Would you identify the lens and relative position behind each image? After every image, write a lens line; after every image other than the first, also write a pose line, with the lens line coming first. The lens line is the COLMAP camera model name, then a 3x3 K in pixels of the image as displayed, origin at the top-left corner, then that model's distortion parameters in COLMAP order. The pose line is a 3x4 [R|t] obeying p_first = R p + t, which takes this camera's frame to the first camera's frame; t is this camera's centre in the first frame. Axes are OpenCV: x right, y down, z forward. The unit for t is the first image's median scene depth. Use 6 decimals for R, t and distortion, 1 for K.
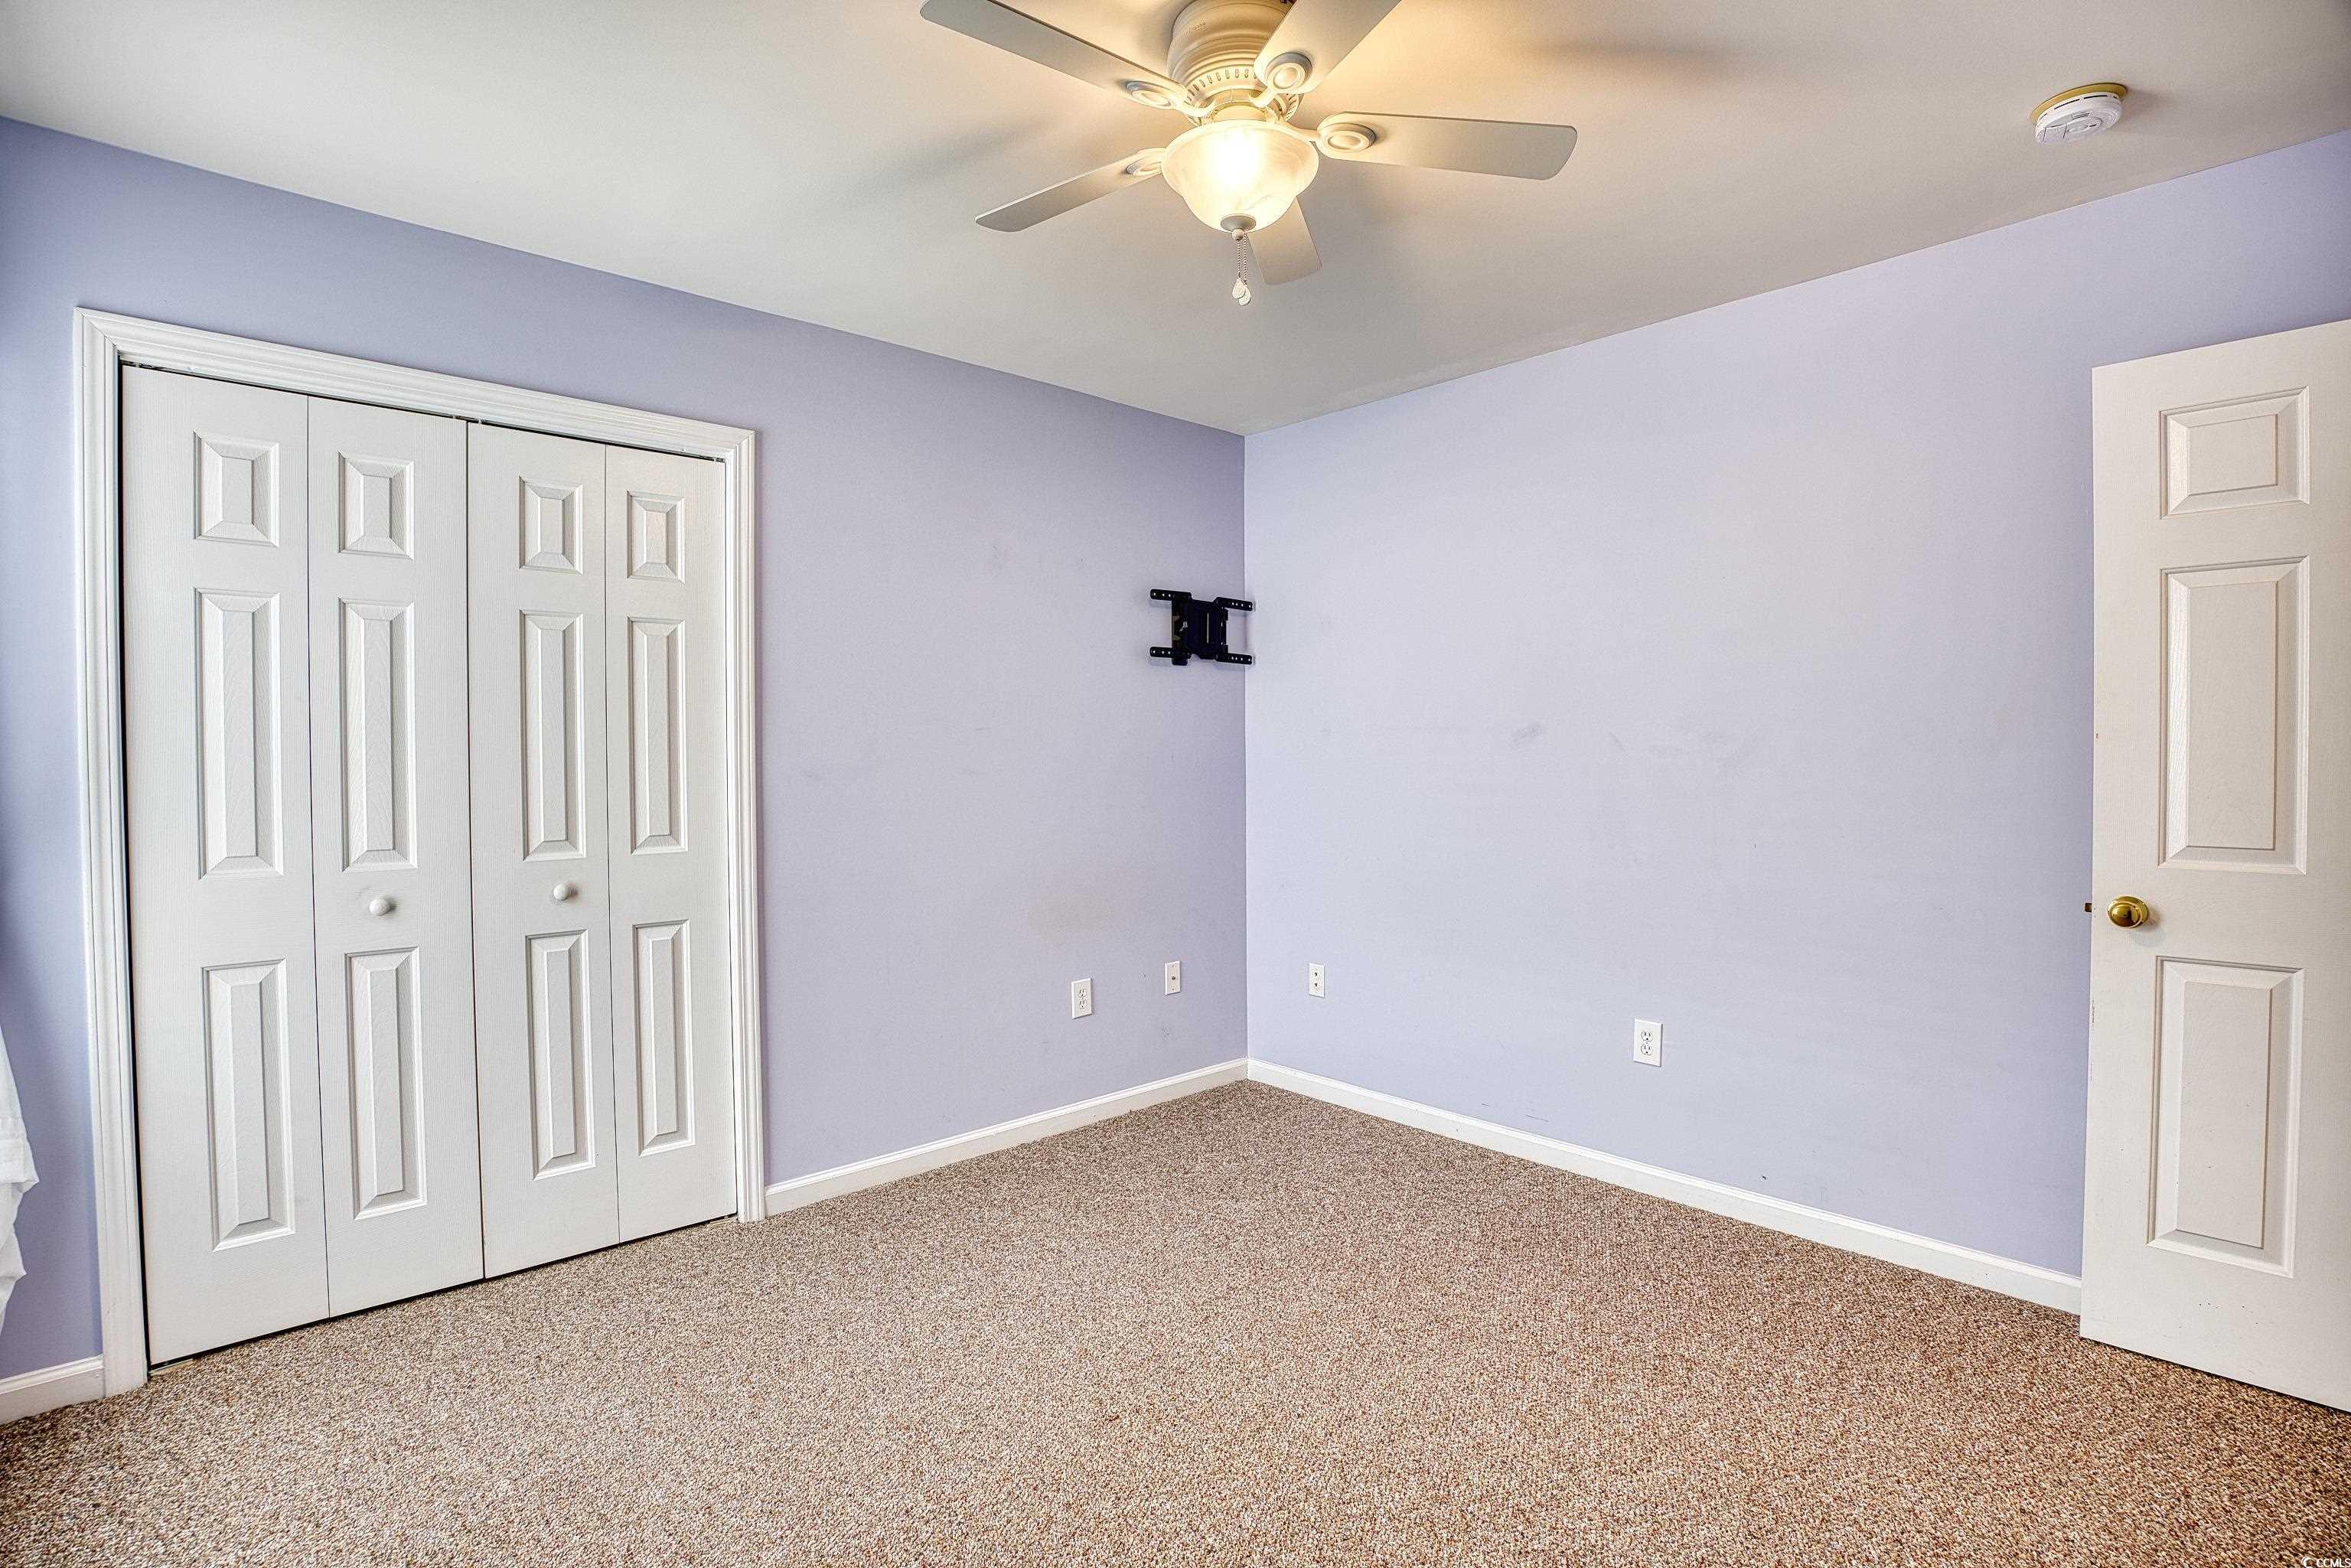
lens RADIAL K [[1086.7, 0, 1188.9], [0, 1086.7, 775.5], [0, 0, 1]] dist [-0.055311, 0.014787]
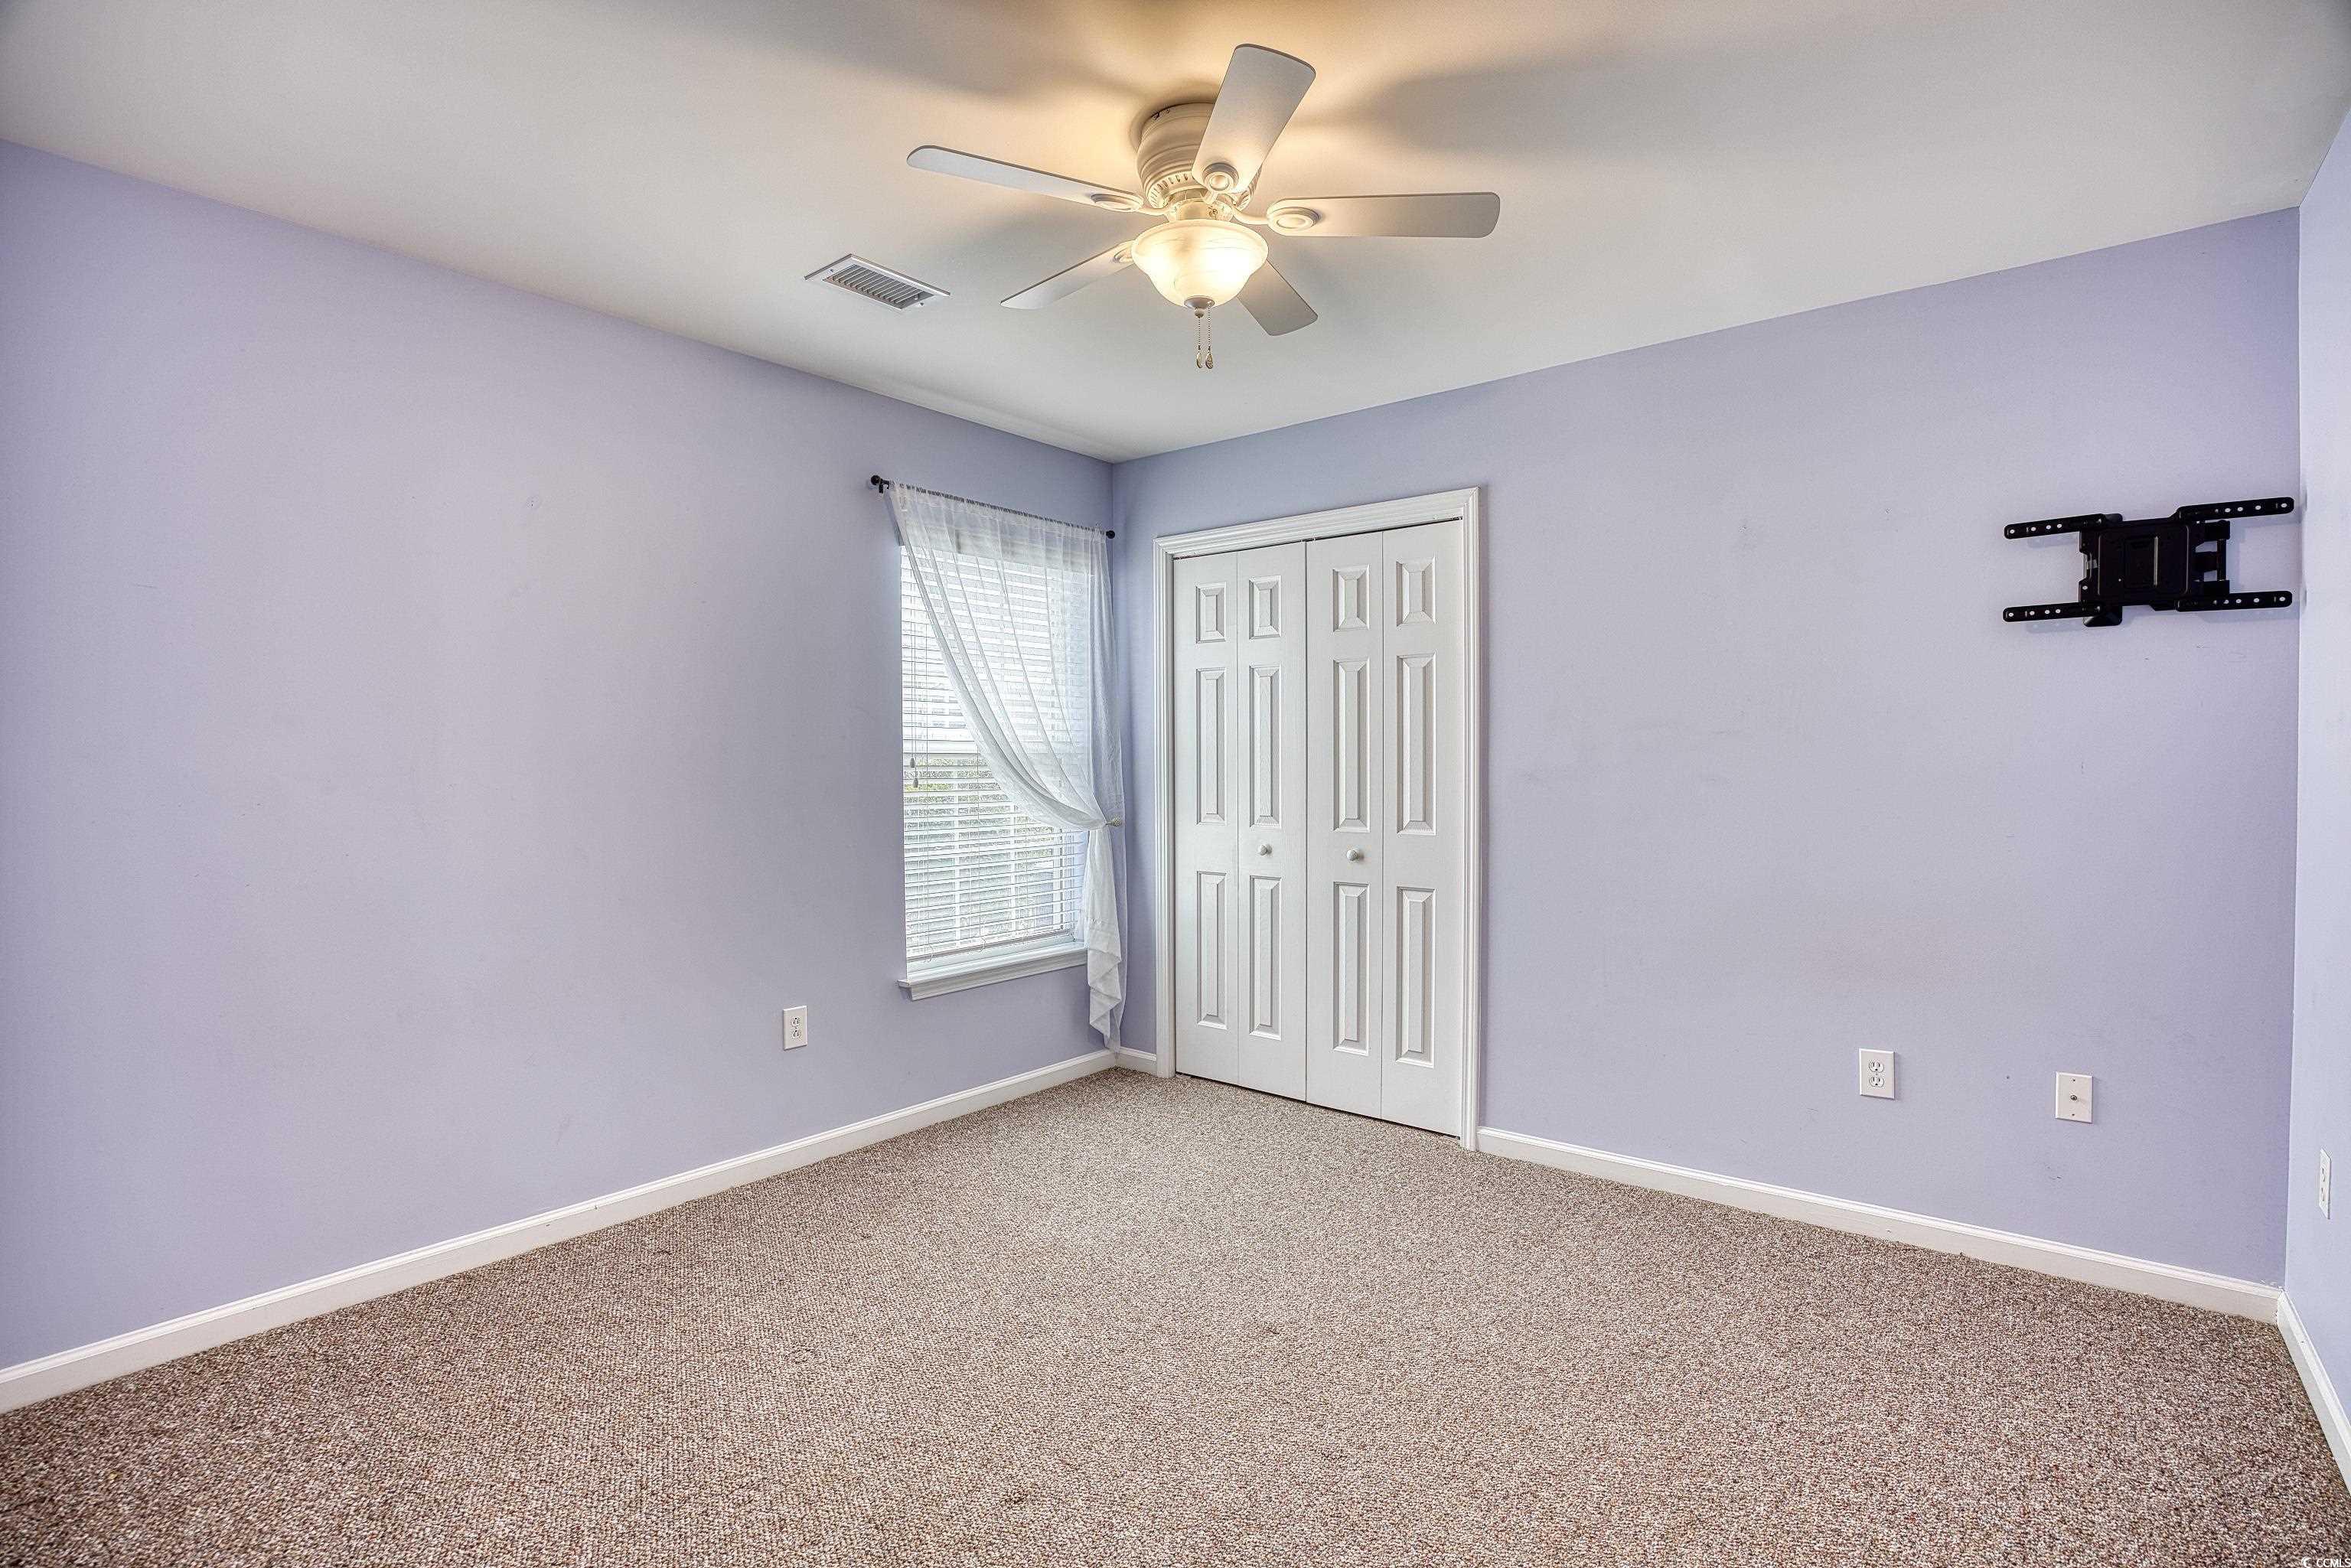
lens RADIAL K [[1086.7, 0, 1188.9], [0, 1086.7, 775.5], [0, 0, 1]] dist [-0.055311, 0.014787]
pose [[0.168685, 0.018907, -0.985489, 0.721112], [-0.020926, 0.999659, 0.015597, -0.013134], [0.985448, 0.017991, 0.169023, 0.483929]]
